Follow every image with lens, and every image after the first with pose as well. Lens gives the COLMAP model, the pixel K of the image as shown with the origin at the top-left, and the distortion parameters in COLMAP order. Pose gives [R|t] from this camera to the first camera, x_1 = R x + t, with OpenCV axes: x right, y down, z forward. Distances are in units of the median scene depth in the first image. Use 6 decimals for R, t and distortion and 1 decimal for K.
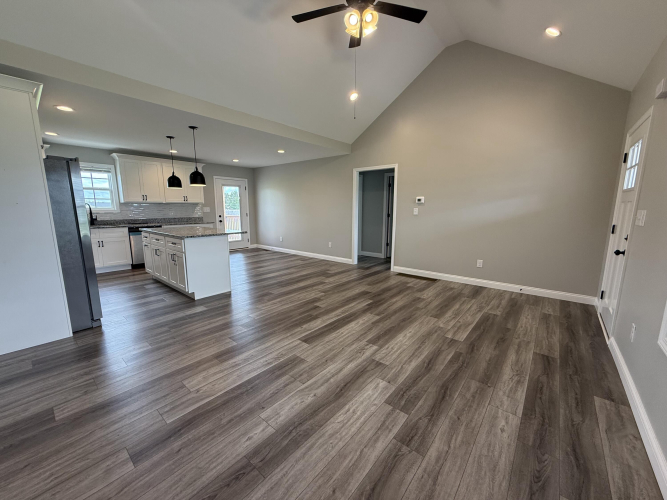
lens RADIAL K [[263.8, 0, 333.5], [0, 263.8, 250.0], [0, 0, 1]] dist [-0.000761, 0.000068]
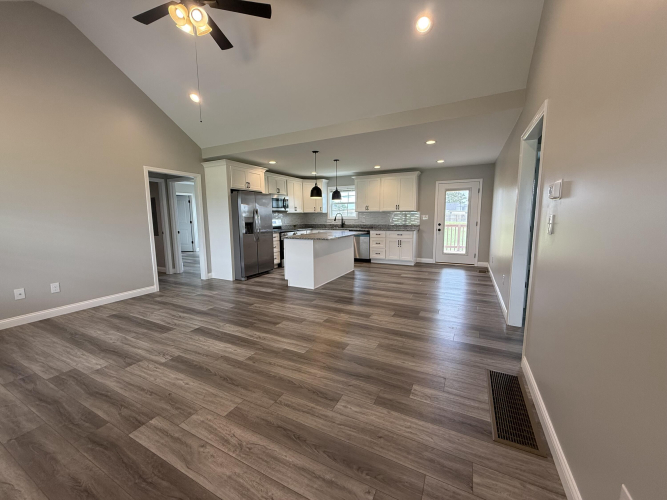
lens RADIAL K [[267.7, 0, 333.5], [0, 267.7, 250.0], [0, 0, 1]] dist [-0.000590, -0.000042]
pose [[0.225817, 0.119877, -0.966766, 1.016264], [-0.147571, 0.985157, 0.087687, -0.175226], [0.962927, 0.122865, 0.240156, 1.118651]]
